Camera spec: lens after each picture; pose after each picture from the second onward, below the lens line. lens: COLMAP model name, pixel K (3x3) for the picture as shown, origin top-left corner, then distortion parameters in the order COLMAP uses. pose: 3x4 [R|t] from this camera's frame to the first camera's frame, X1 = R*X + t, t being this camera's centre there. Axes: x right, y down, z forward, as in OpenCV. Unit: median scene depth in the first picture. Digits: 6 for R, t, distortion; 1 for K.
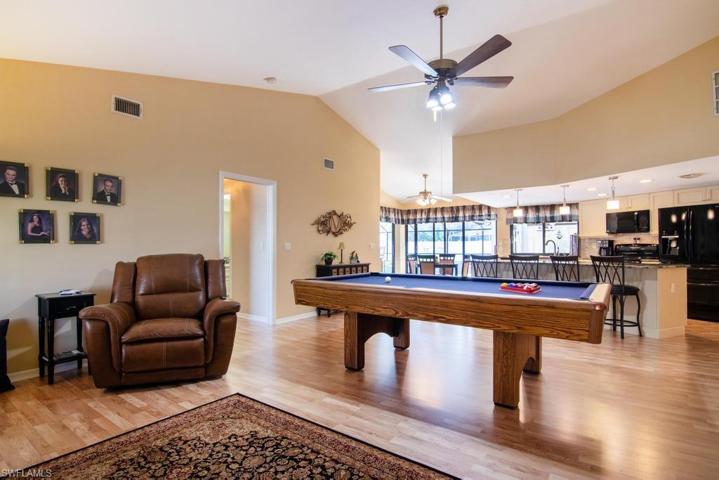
lens RADIAL K [[362.7, 0, 356.8], [0, 362.7, 242.0], [0, 0, 1]] dist [-0.019410, -0.001314]
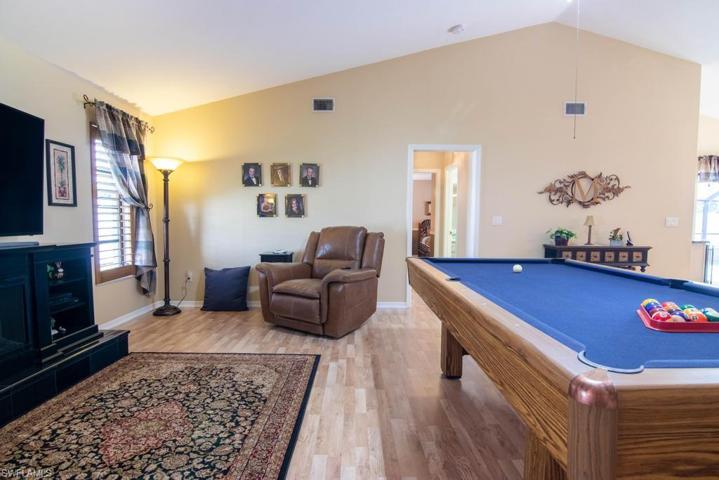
lens RADIAL K [[363.8, 0, 358.0], [0, 363.8, 242.3], [0, 0, 1]] dist [-0.012532, -0.000704]
pose [[0.599908, 0.052317, -0.798357, 0.488294], [0.003390, 0.997685, 0.067926, 0.006797], [0.800062, -0.043456, 0.598341, 0.375271]]
